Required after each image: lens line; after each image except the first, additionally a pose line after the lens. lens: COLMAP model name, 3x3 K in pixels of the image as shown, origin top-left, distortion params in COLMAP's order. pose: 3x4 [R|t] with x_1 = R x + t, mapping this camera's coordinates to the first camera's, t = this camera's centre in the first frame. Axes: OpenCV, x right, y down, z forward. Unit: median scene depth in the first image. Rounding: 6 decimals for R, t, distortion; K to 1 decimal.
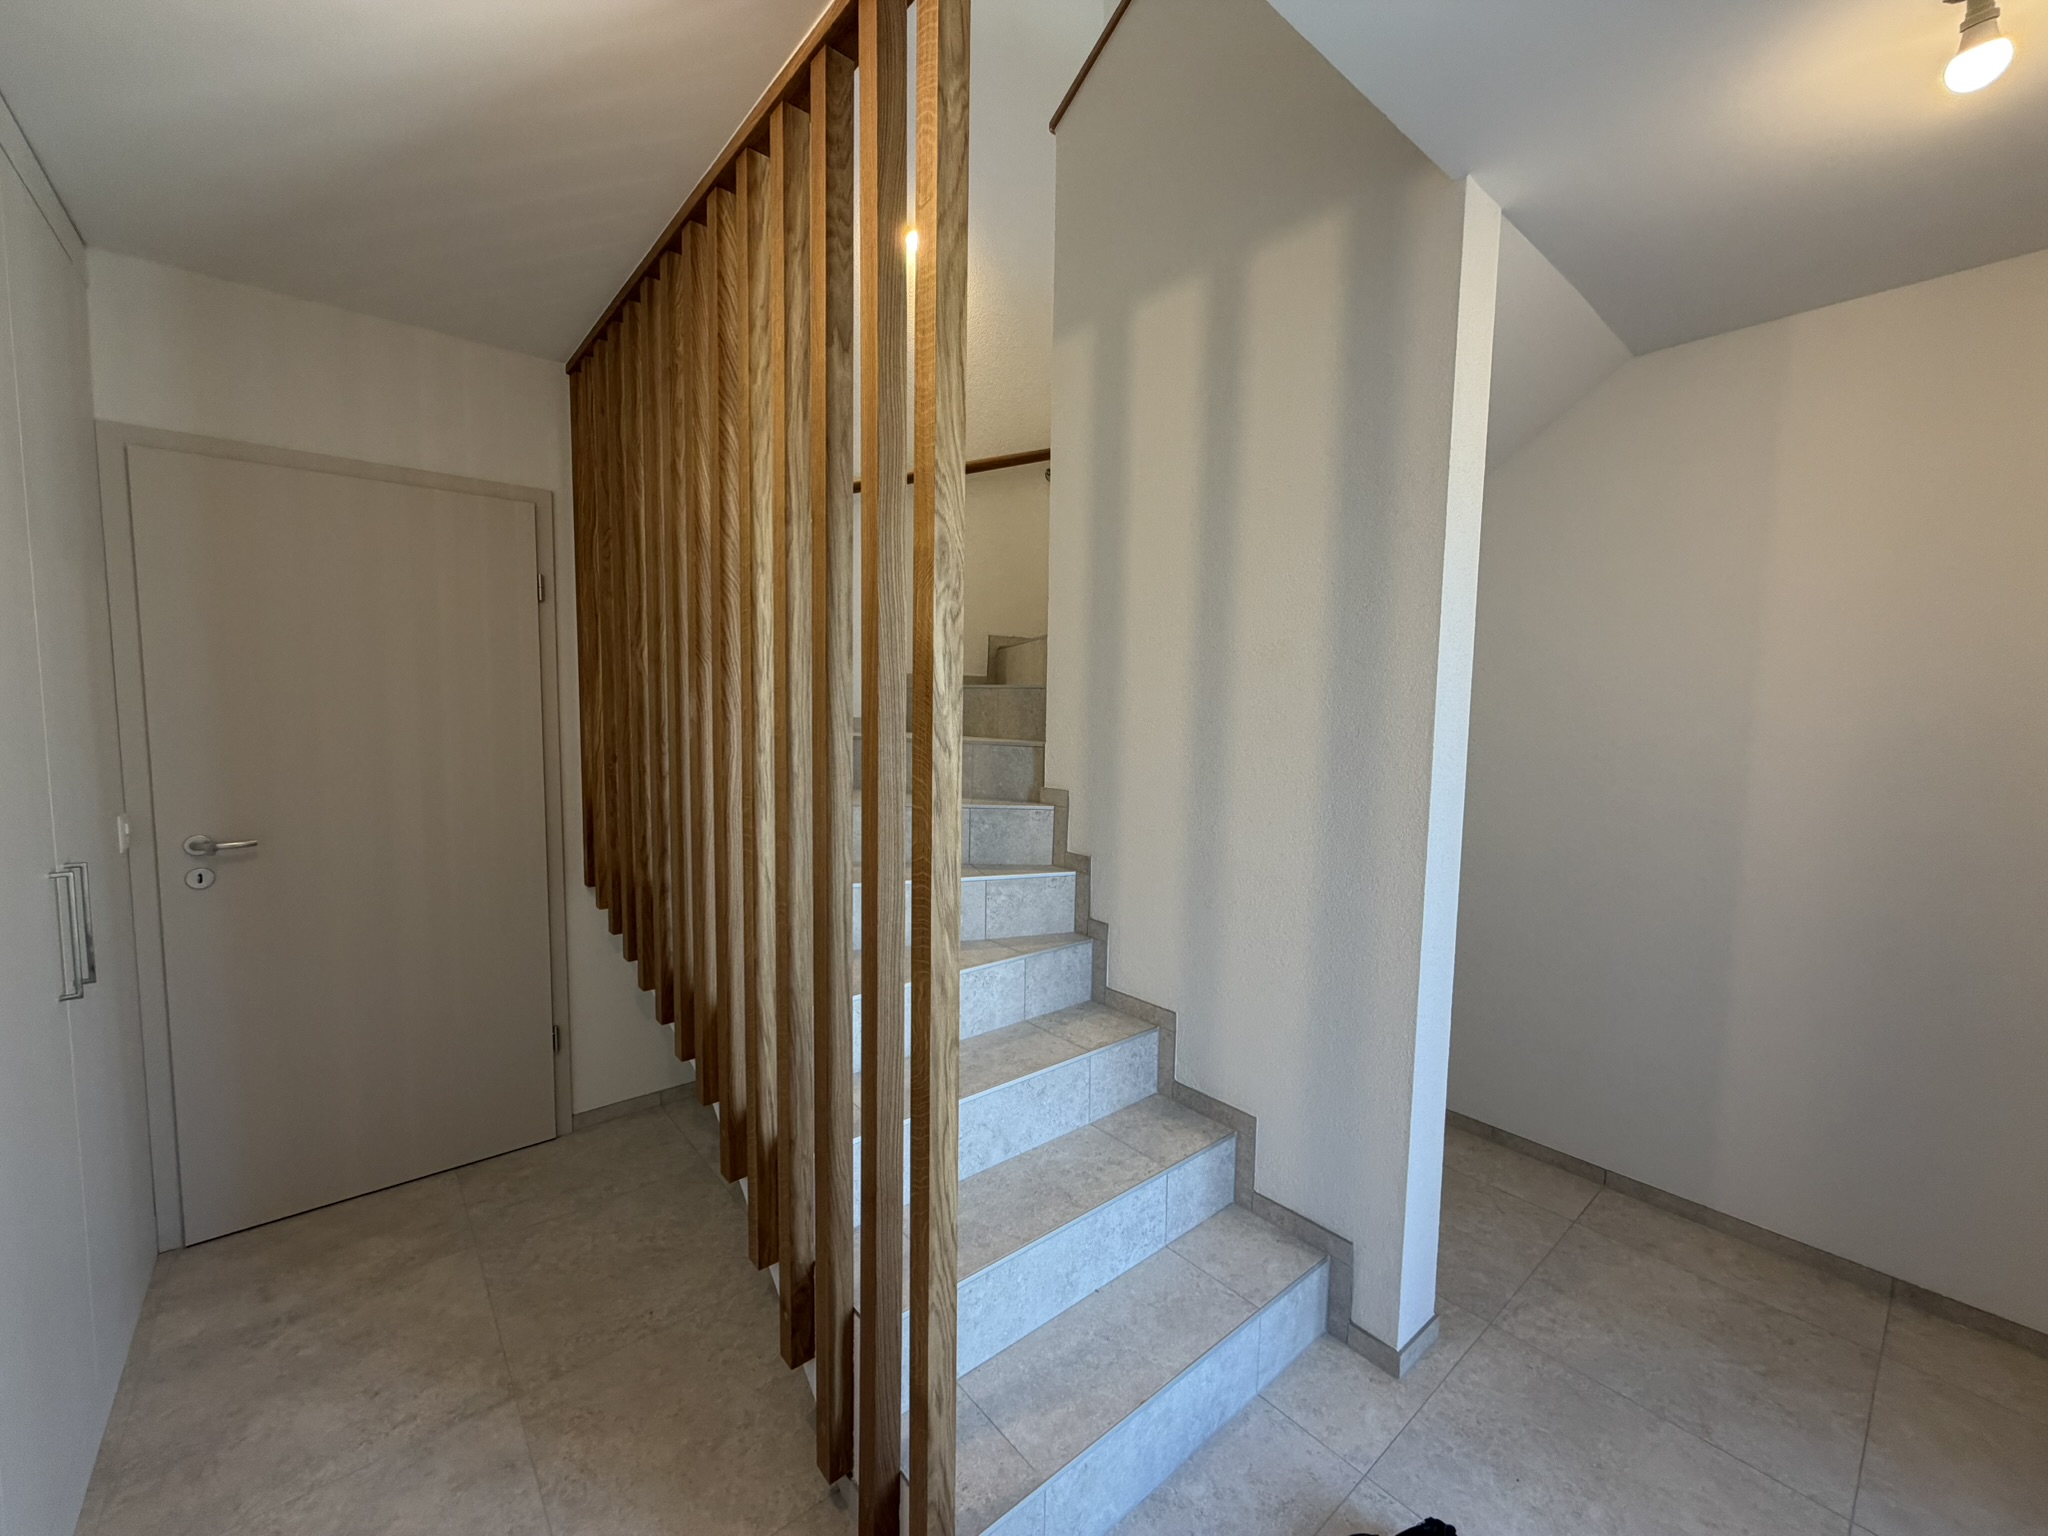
lens RADIAL K [[818.8, 0, 1019.4], [0, 818.8, 767.7], [0, 0, 1]] dist [0.000349, -0.000563]
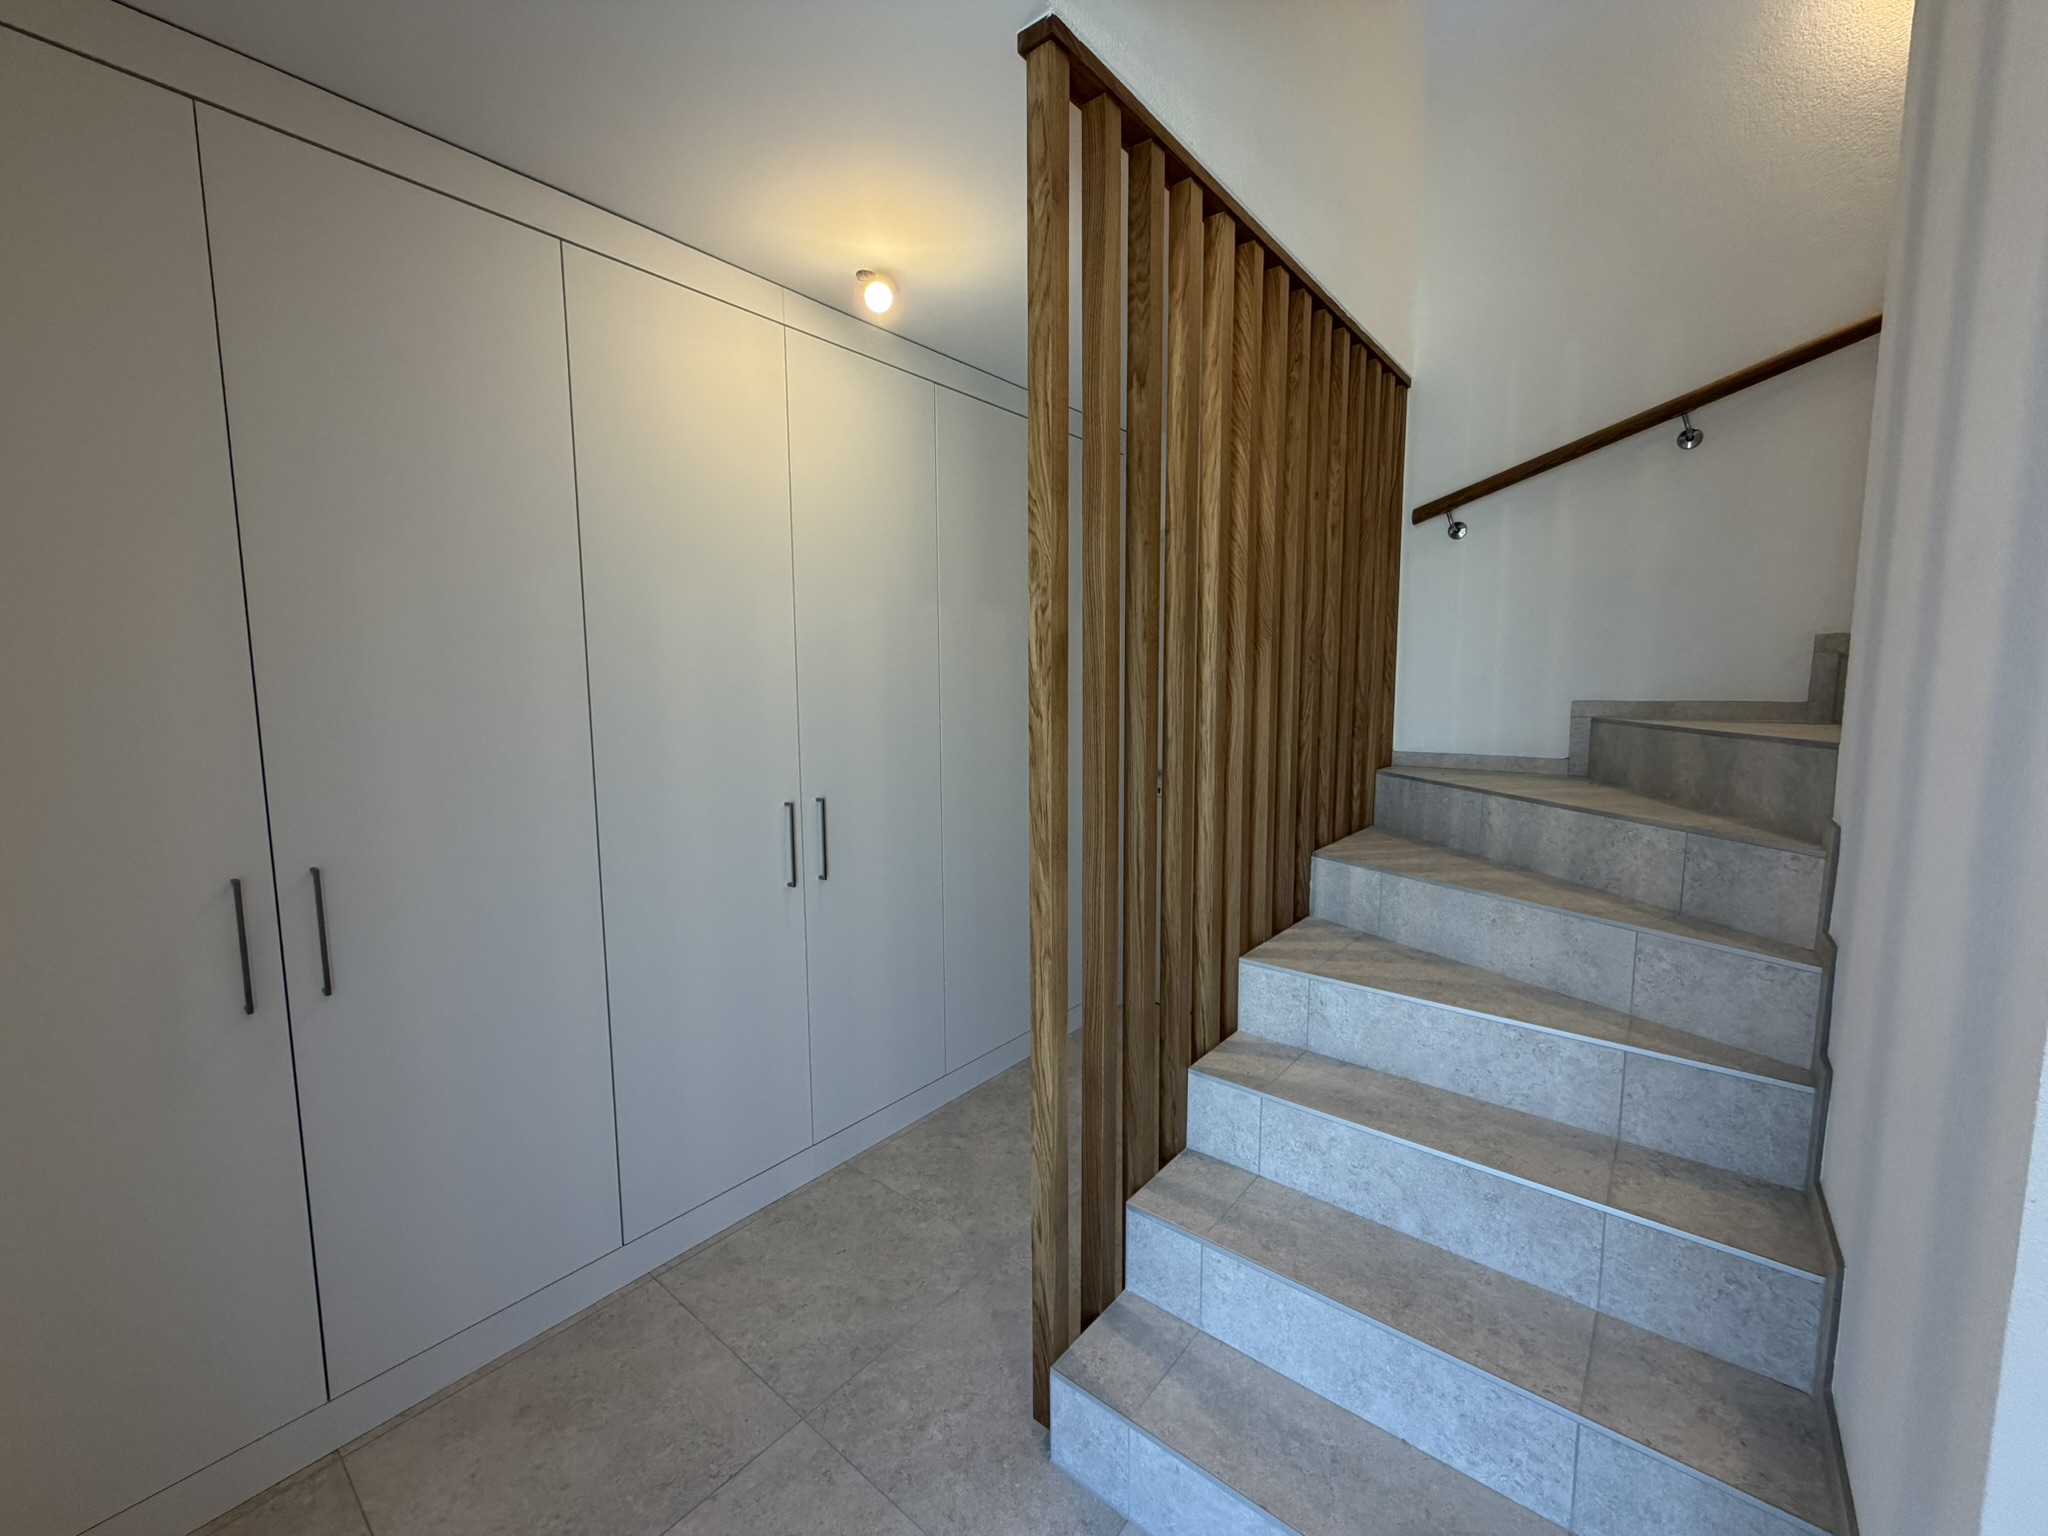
lens RADIAL K [[818.8, 0, 1019.4], [0, 818.8, 767.7], [0, 0, 1]] dist [0.000349, -0.000563]
pose [[0.179984, 0.086744, -0.979837, 0.782960], [-0.072159, 0.994585, 0.074795, -0.023282], [0.981019, 0.057242, 0.185269, 0.502539]]
